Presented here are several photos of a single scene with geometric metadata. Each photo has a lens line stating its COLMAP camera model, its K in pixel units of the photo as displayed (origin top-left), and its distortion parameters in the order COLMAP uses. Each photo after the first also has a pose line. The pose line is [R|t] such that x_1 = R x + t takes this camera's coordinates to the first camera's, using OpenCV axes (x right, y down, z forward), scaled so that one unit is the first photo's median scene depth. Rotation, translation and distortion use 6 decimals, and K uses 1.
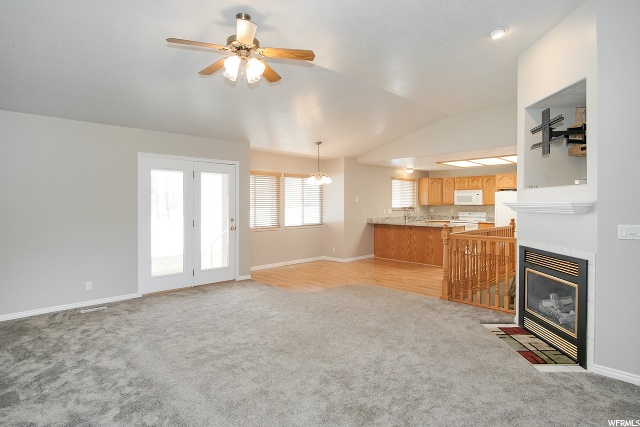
lens RADIAL K [[342.1, 0, 317.3], [0, 342.1, 206.8], [0, 0, 1]] dist [-0.009911, -0.000362]
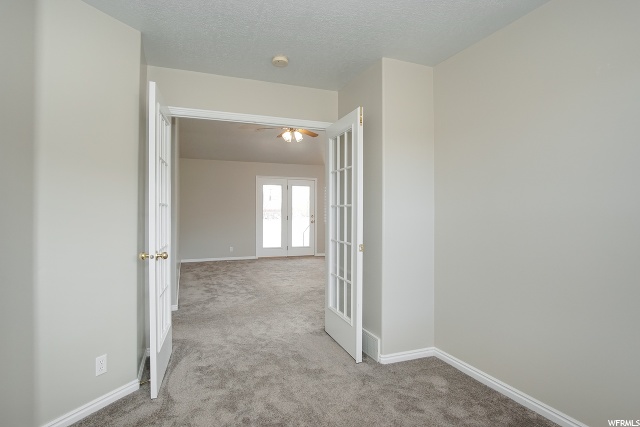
lens RADIAL K [[346.7, 0, 315.9], [0, 346.7, 213.0], [0, 0, 1]] dist [-0.037440, 0.011839]
pose [[0.927606, 0.005121, -0.373524, 0.241174], [-0.006762, 0.999972, -0.003082, 0.020093], [0.373498, 0.005384, 0.927616, -0.302487]]
